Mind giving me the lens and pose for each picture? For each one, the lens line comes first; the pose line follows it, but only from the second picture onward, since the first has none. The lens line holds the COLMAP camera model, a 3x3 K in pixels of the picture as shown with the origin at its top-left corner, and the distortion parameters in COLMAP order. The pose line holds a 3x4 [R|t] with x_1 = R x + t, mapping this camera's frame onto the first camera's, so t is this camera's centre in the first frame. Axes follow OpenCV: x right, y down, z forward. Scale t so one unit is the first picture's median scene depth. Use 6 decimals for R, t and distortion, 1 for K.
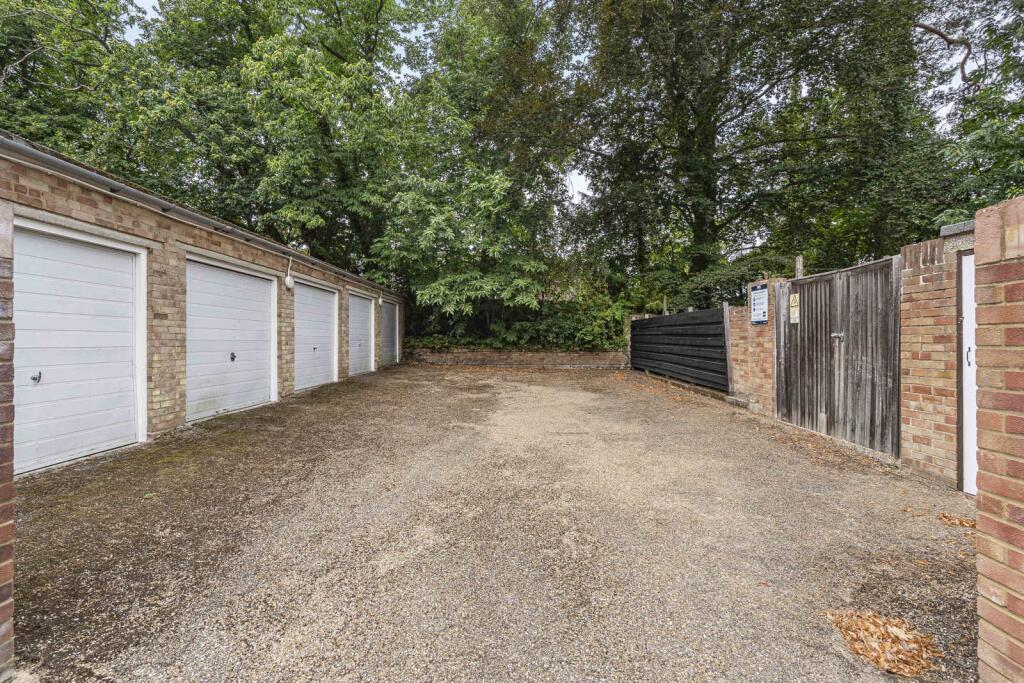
lens RADIAL K [[467.9, 0, 510.1], [0, 467.9, 337.1], [0, 0, 1]] dist [0.000736, 0.000003]
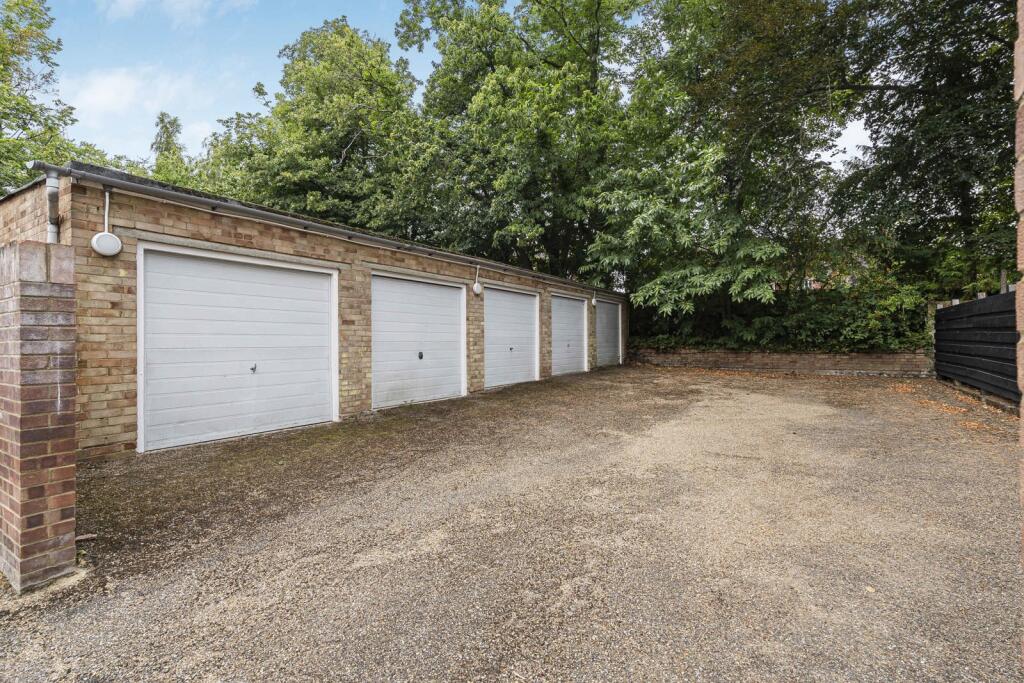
lens RADIAL K [[467.9, 0, 521.9], [0, 467.9, 343.7], [0, 0, 1]] dist [0.000736, 0.000003]
pose [[0.842885, -0.005492, -0.538066, 0.210107], [0.011961, 0.999892, 0.008532, 0.004594], [0.537961, -0.013627, 0.842859, 0.124443]]
